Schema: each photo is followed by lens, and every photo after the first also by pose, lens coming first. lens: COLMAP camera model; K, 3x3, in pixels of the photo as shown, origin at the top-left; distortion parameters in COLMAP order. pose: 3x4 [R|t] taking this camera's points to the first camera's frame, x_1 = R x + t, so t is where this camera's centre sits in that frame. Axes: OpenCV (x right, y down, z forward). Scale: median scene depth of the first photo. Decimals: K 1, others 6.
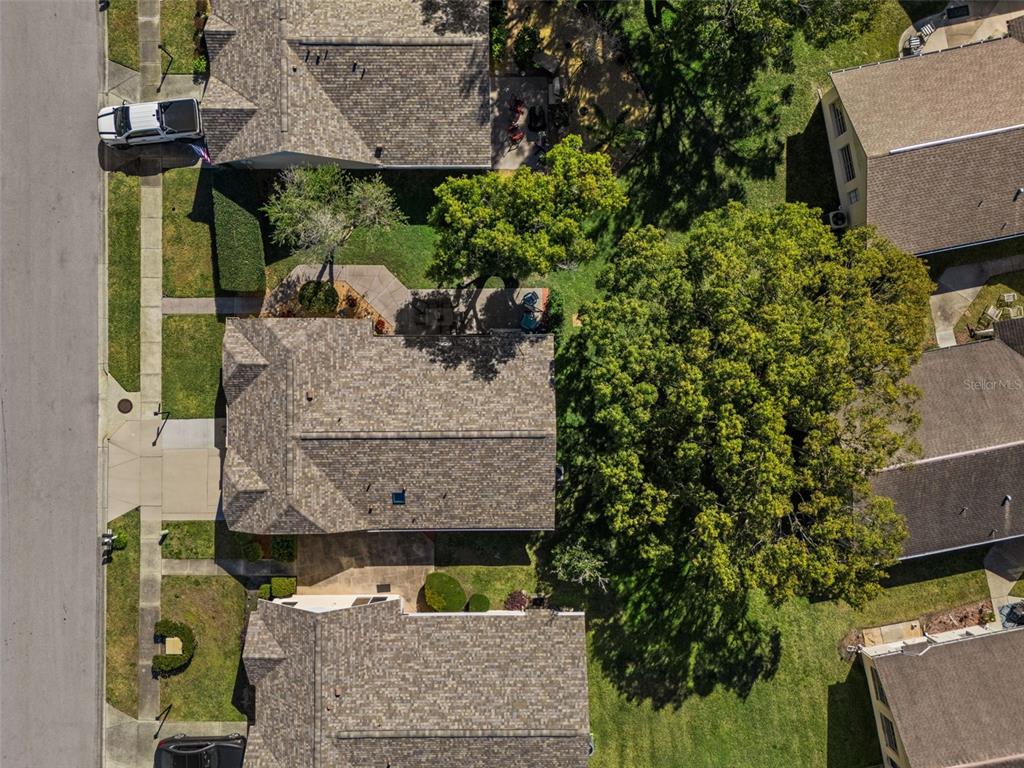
lens RADIAL K [[886.9, 0, 512.1], [0, 886.9, 367.3], [0, 0, 1]] dist [0.083200, -0.121510]
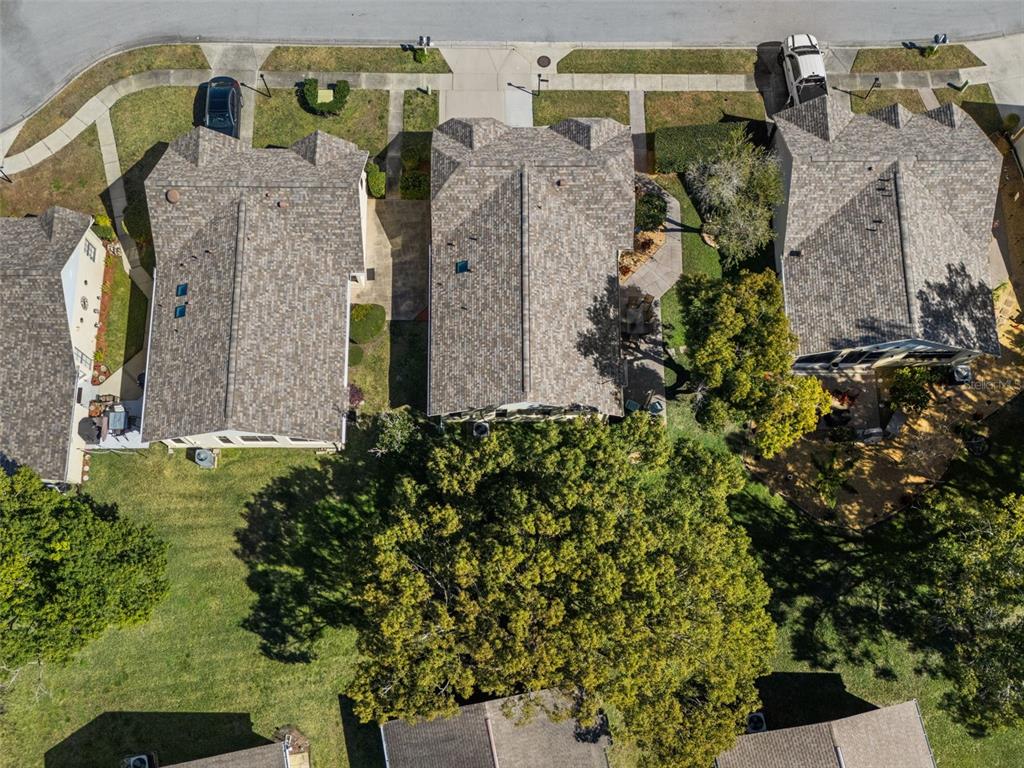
lens RADIAL K [[926.4, 0, 515.2], [0, 926.4, 490.7], [0, 0, 1]] dist [0.075467, -0.084622]
pose [[0.001295, 0.970533, -0.240964, 0.360402], [-0.999999, 0.001494, 0.000644, 0.079882], [0.000984, 0.240962, 0.970534, 0.012458]]
